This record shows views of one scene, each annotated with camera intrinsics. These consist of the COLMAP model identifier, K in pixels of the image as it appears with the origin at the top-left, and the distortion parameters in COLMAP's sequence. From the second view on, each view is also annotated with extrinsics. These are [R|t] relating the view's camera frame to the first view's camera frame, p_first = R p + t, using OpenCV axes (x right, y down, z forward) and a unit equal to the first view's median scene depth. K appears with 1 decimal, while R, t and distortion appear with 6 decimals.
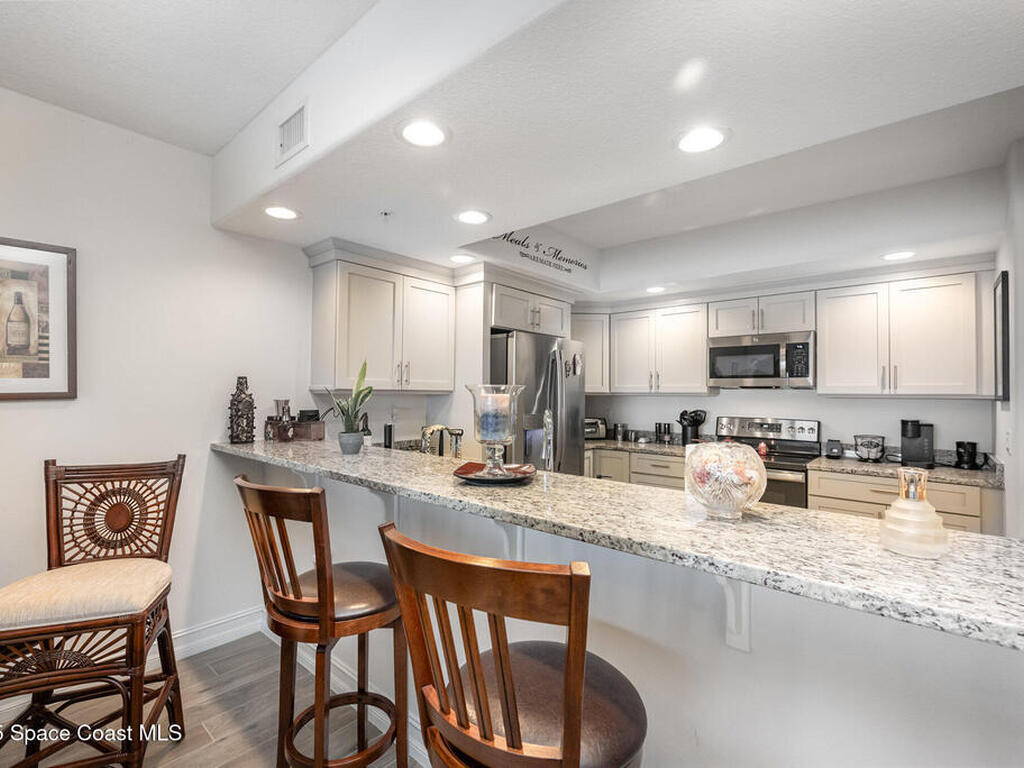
lens RADIAL K [[474.4, 0, 511.0], [0, 474.4, 388.2], [0, 0, 1]] dist [-0.003512, -0.000125]
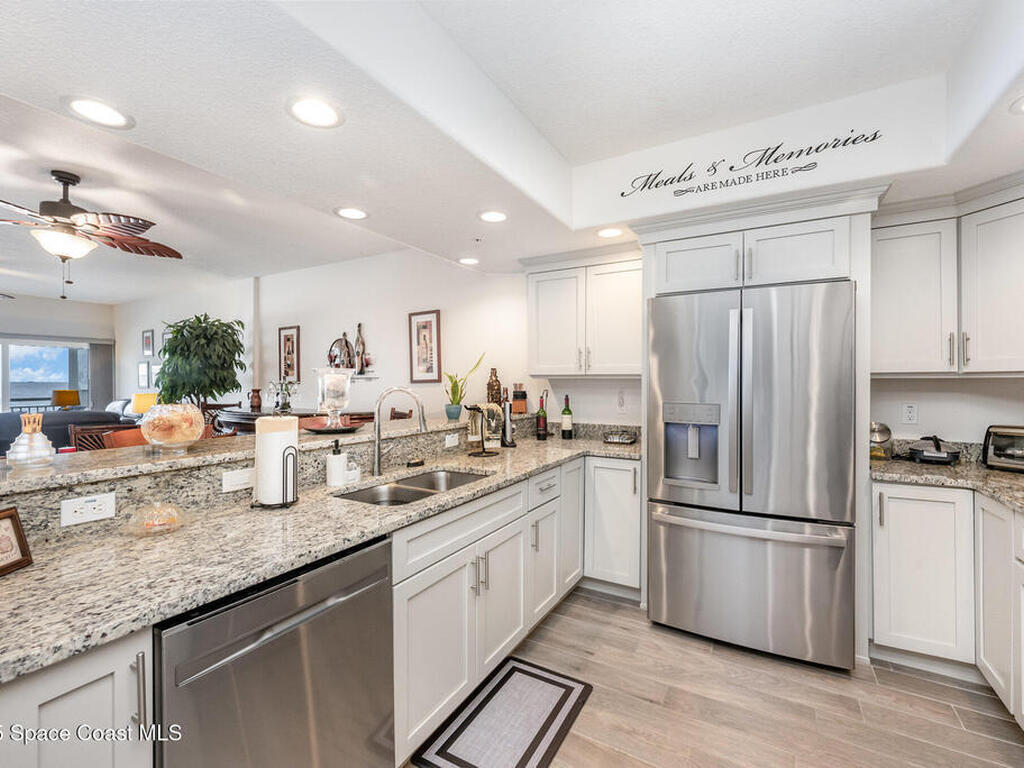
lens RADIAL K [[457.7, 0, 510.0], [0, 457.7, 382.7], [0, 0, 1]] dist [0.002522, -0.000141]
pose [[0.188182, -0.005557, -0.982118, 0.685058], [0.013332, 0.999906, -0.003103, 0.021575], [0.982044, -0.012509, 0.188239, 0.580205]]
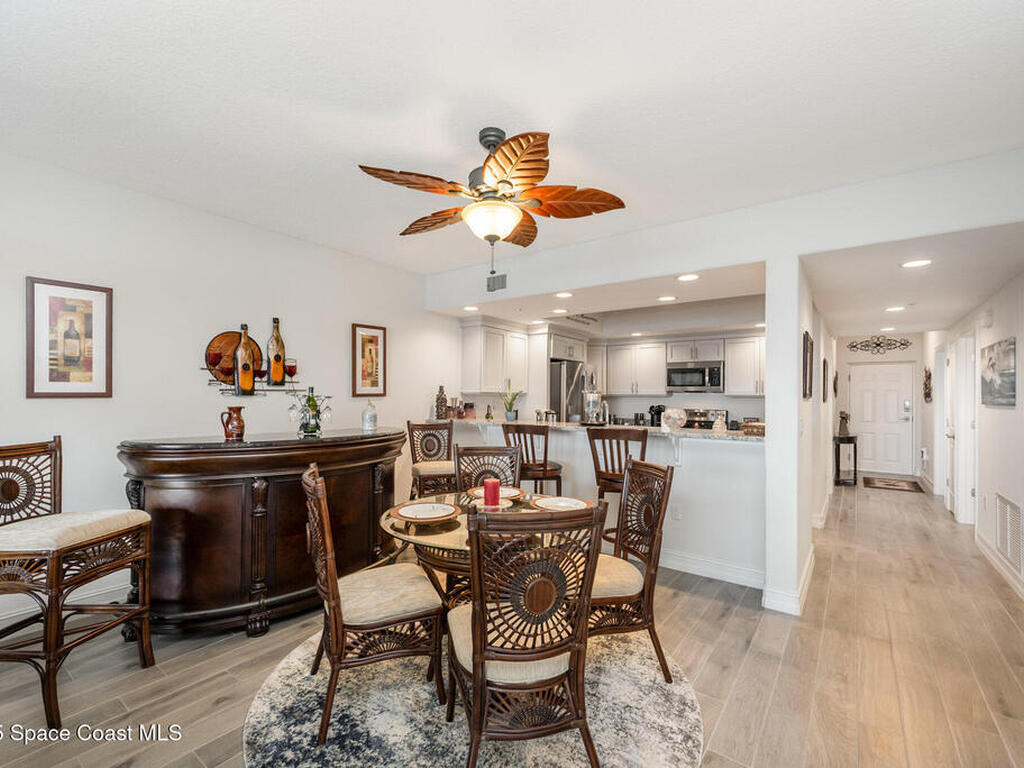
lens RADIAL K [[457.7, 0, 509.1], [0, 457.7, 393.0], [0, 0, 1]] dist [0.002522, -0.000141]
pose [[0.997445, 0.003448, 0.071362, -0.316307], [-0.003808, 0.999981, 0.004905, -0.003387], [-0.071343, -0.005164, 0.997438, -0.715833]]
